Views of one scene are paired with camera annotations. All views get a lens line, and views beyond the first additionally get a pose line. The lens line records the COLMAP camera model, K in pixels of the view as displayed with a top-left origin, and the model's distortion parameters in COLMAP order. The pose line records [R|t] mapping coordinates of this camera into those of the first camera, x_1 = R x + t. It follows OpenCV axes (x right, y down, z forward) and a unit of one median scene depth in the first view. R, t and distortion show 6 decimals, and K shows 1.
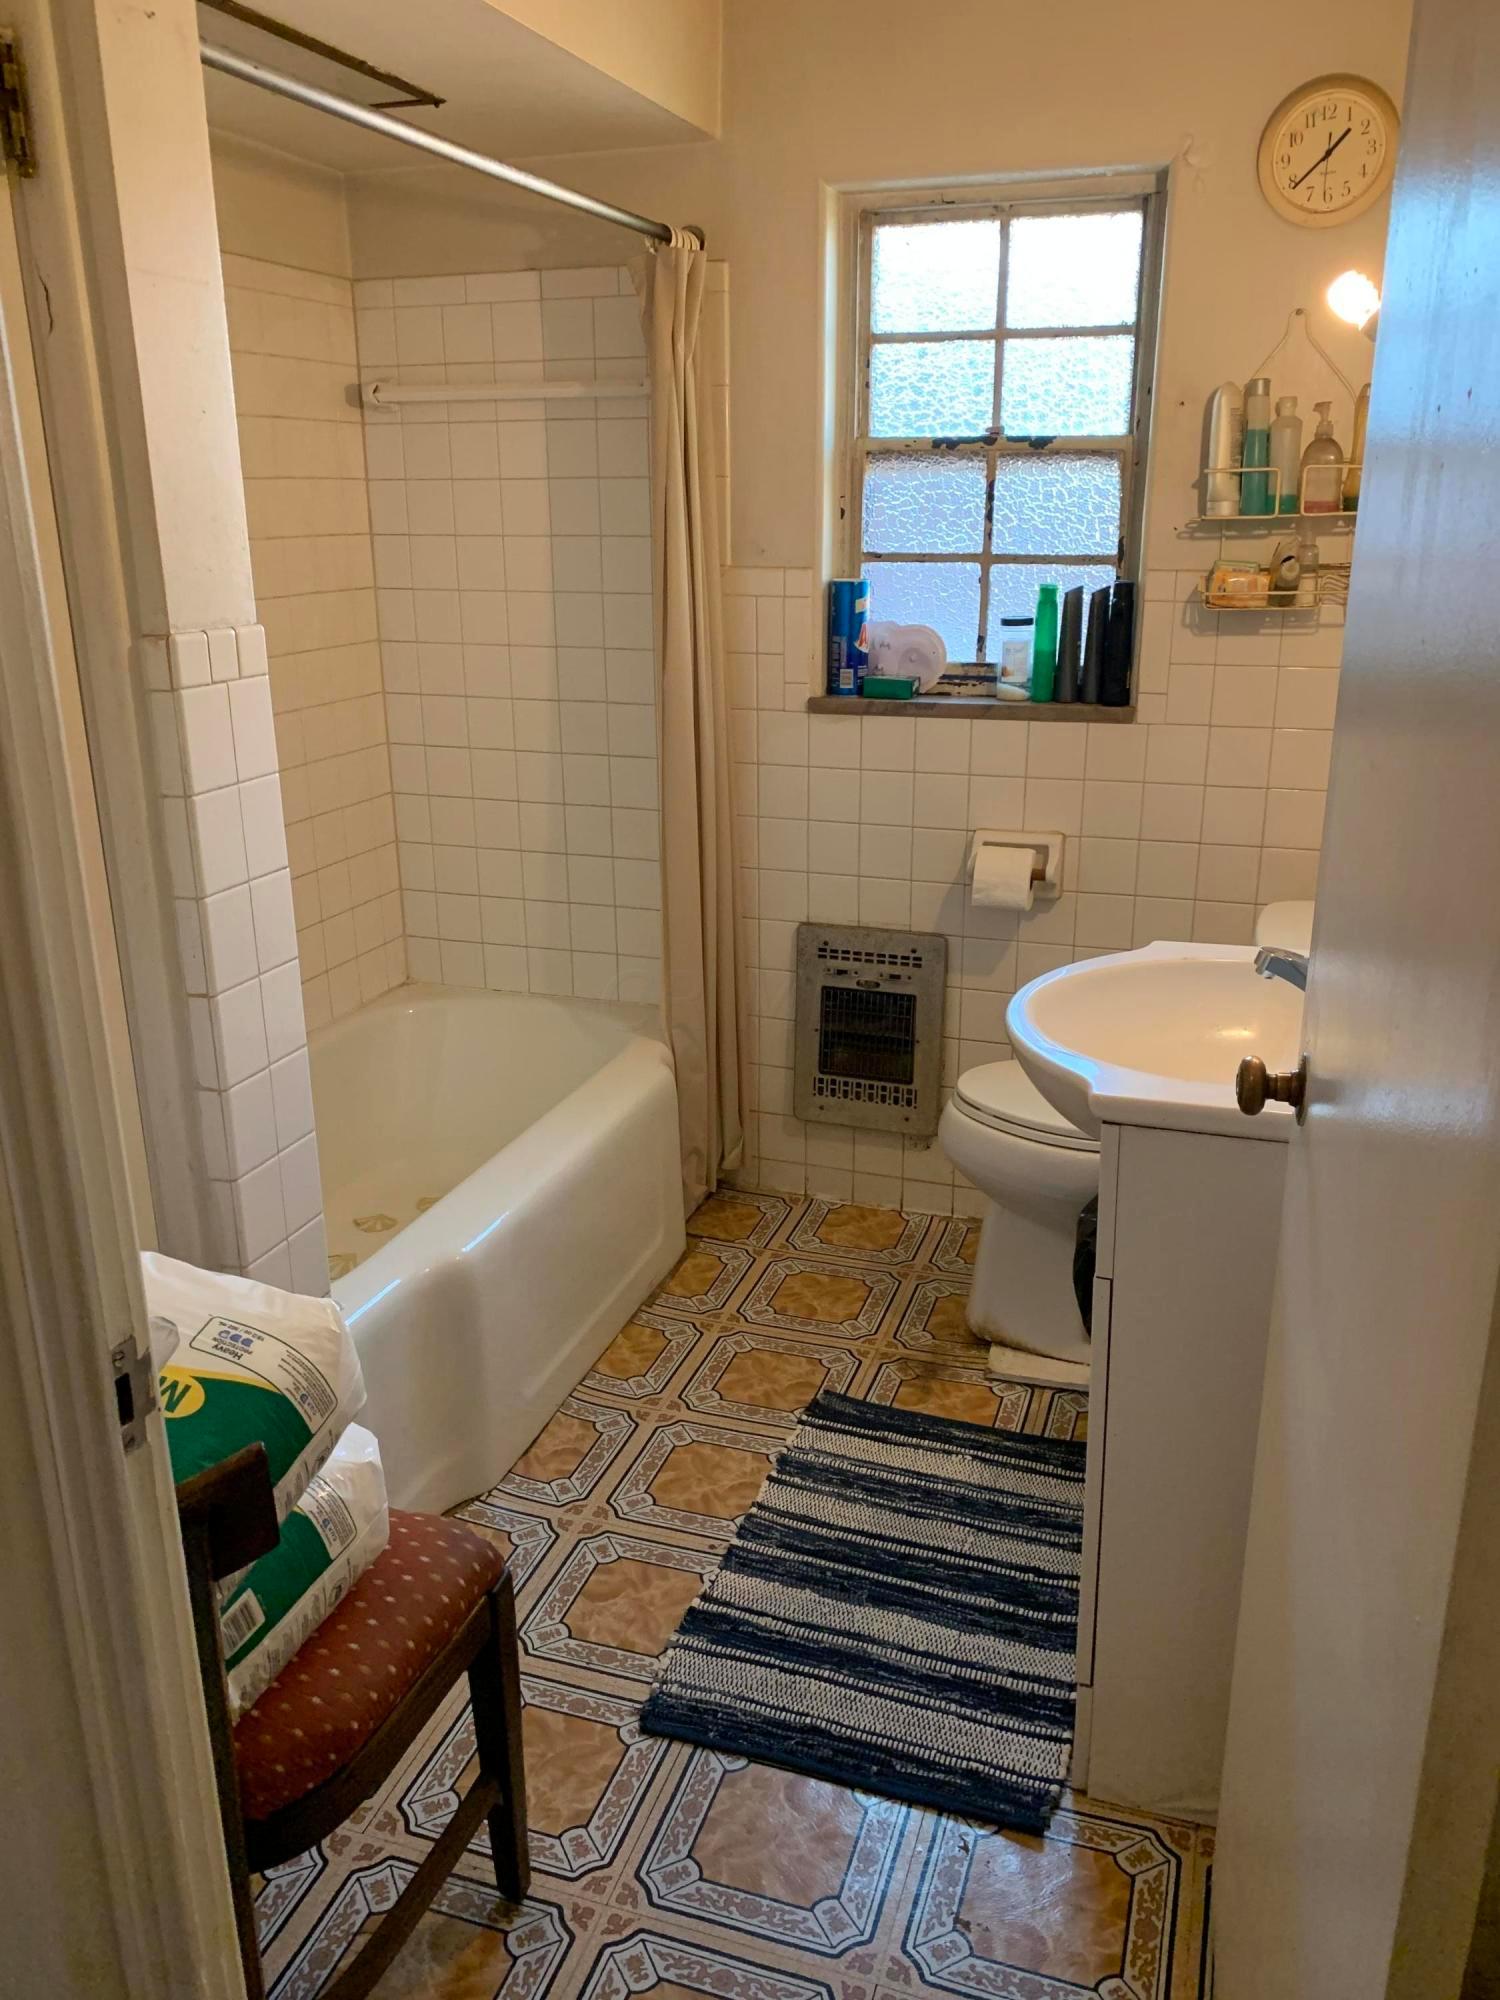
lens RADIAL K [[1583.0, 0, 751.5], [0, 1583.0, 996.3], [0, 0, 1]] dist [0.059224, -0.024151]
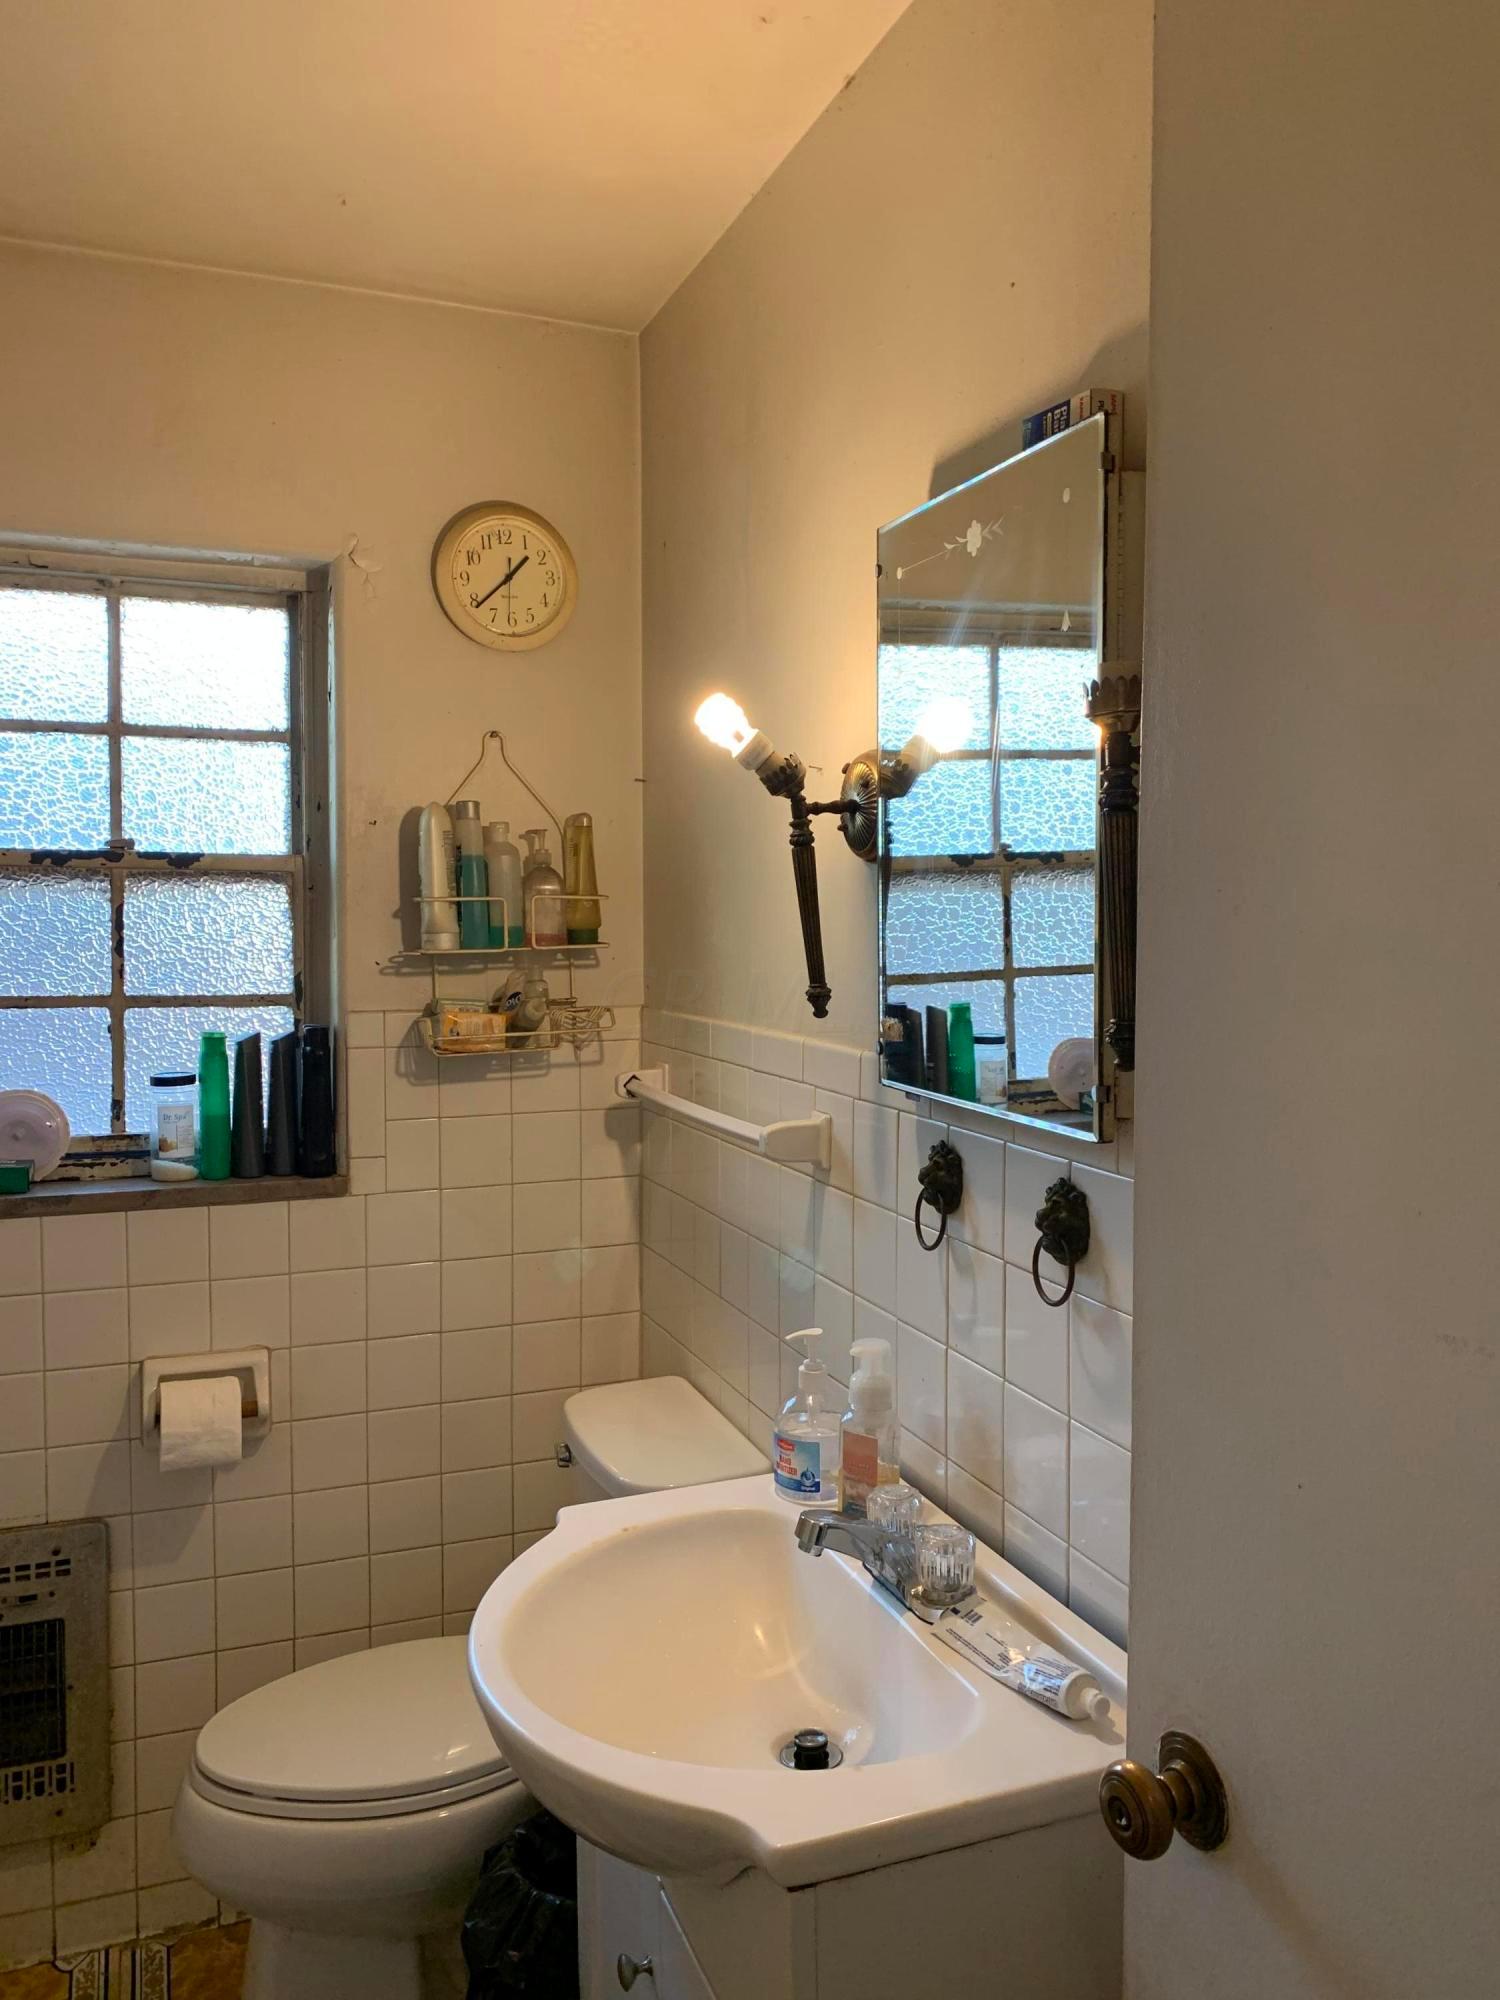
lens RADIAL K [[1583.0, 0, 742.2], [0, 1583.0, 1005.0], [0, 0, 1]] dist [0.059224, -0.024151]
pose [[0.775248, -0.037860, 0.630522, -0.105711], [0.186868, 0.967267, -0.171681, -0.089428], [-0.603383, 0.250920, 0.756947, 0.250540]]
